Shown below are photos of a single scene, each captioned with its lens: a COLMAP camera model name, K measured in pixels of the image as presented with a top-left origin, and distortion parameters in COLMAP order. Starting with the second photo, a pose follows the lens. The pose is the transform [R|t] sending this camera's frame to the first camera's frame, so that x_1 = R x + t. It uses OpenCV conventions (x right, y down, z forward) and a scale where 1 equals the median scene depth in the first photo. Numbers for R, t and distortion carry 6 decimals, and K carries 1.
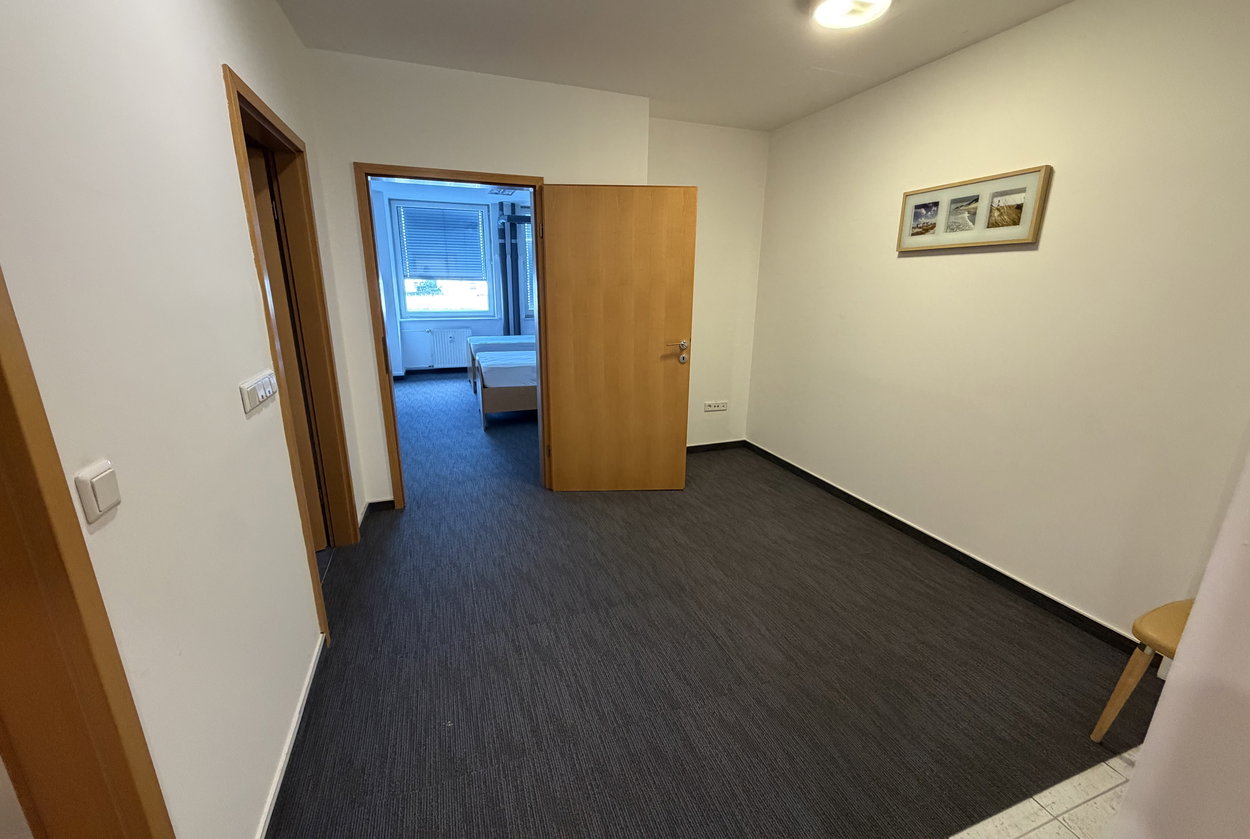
lens RADIAL K [[499.5, 0, 623.8], [0, 499.5, 418.8], [0, 0, 1]] dist [-0.000579, -0.000035]
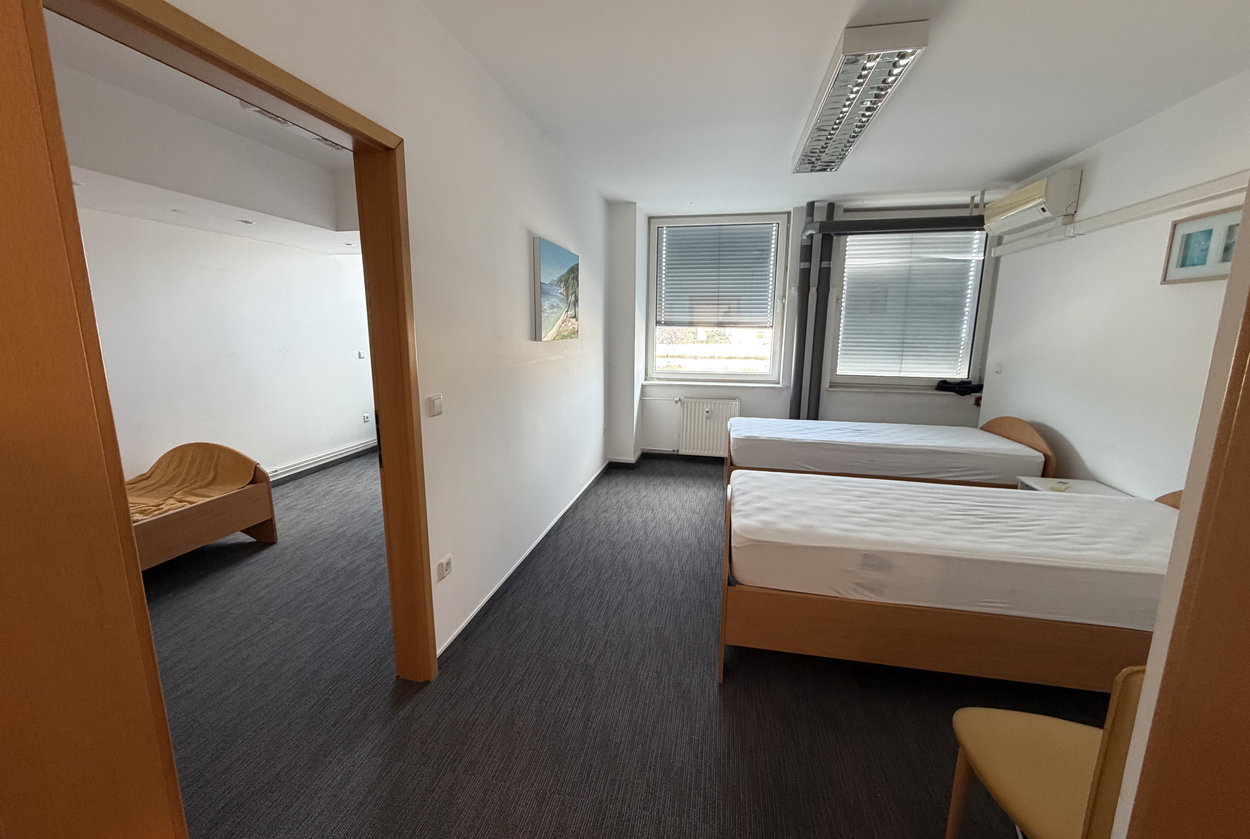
lens RADIAL K [[499.5, 0, 624.4], [0, 499.5, 419.8], [0, 0, 1]] dist [-0.000579, -0.000035]
pose [[0.853280, 0.091353, -0.513389, -0.100125], [-0.137343, 0.989144, -0.052261, -0.104249], [0.503042, 0.115104, 0.856563, 0.381420]]
